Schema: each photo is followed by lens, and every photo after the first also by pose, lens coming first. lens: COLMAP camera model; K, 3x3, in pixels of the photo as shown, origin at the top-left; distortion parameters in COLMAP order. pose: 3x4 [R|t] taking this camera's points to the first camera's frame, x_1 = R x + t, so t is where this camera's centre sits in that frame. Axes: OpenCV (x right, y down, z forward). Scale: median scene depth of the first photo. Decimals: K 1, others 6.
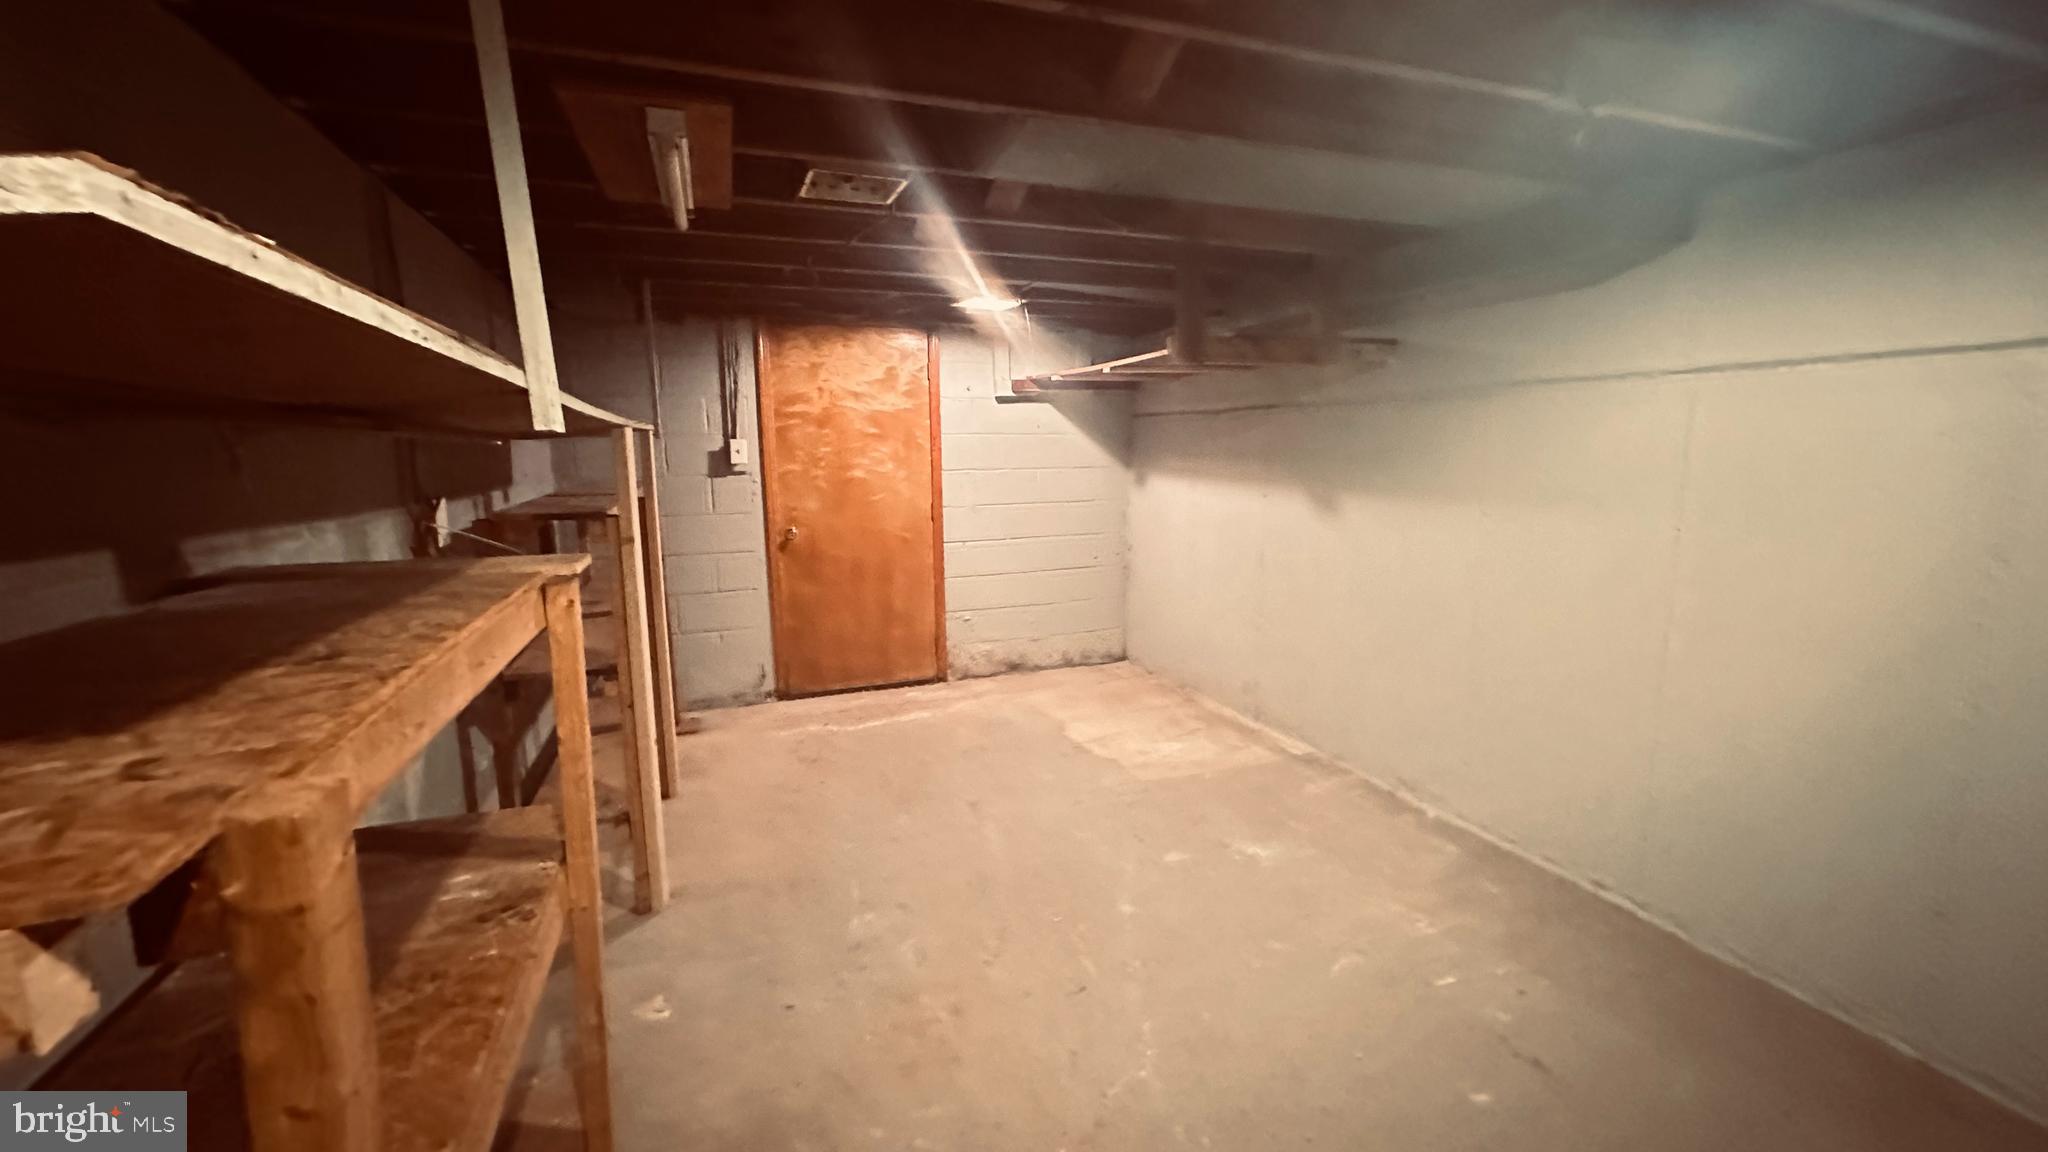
lens RADIAL K [[816.7, 0, 1024.0], [0, 816.7, 576.0], [0, 0, 1]] dist [0.002109, 0.000284]
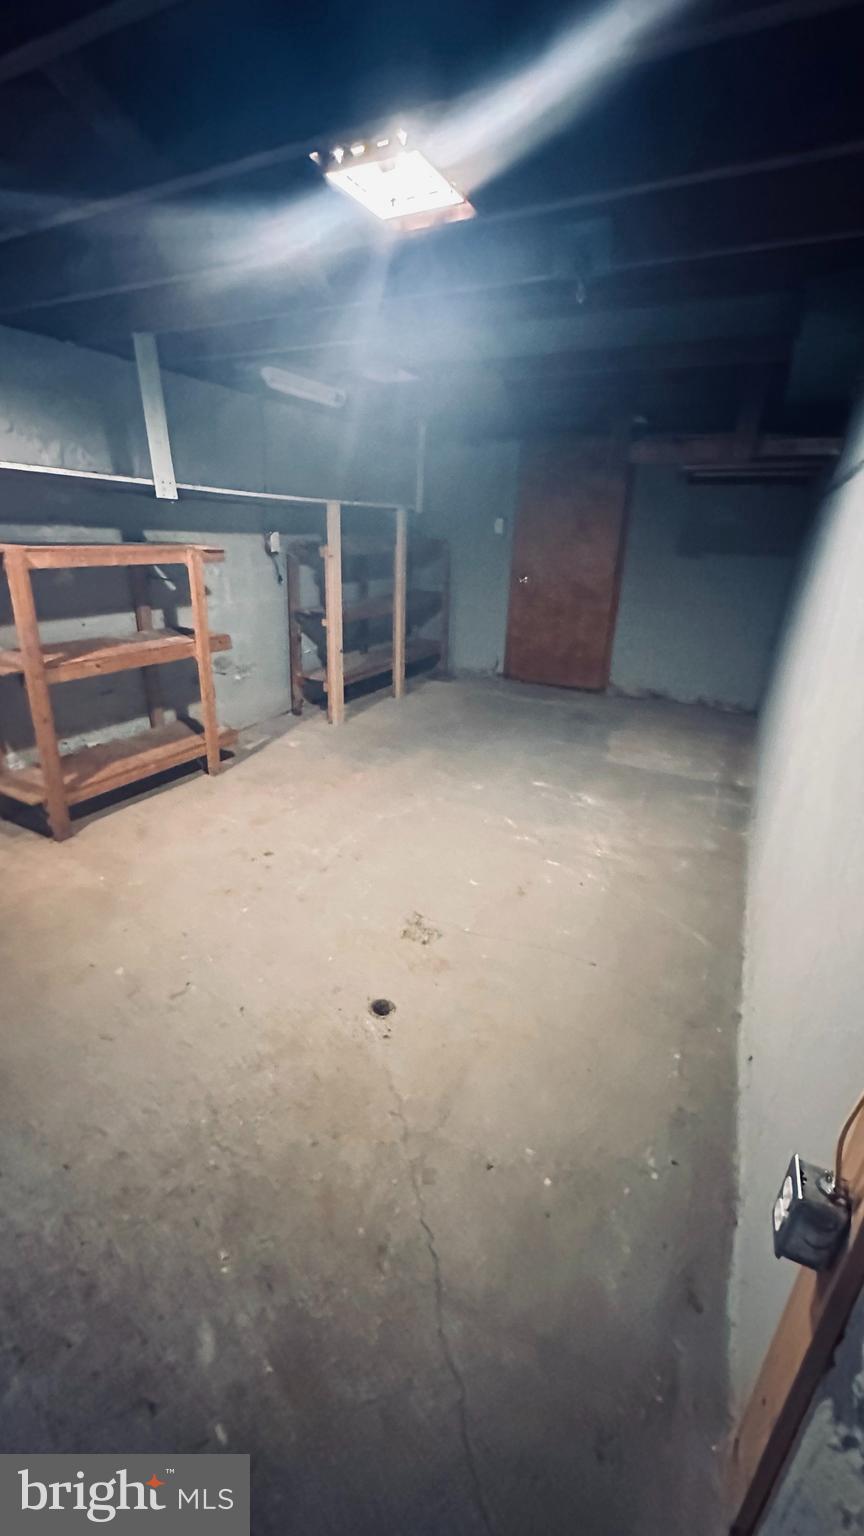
lens RADIAL K [[612.5, 0, 432.0], [0, 612.5, 768.0], [0, 0, 1]] dist [0.002109, 0.000284]
pose [[0.667606, 0.301317, -0.680816, 0.540171], [-0.155019, 0.950659, 0.268733, 0.006045], [0.728197, -0.073869, 0.681376, -0.007754]]
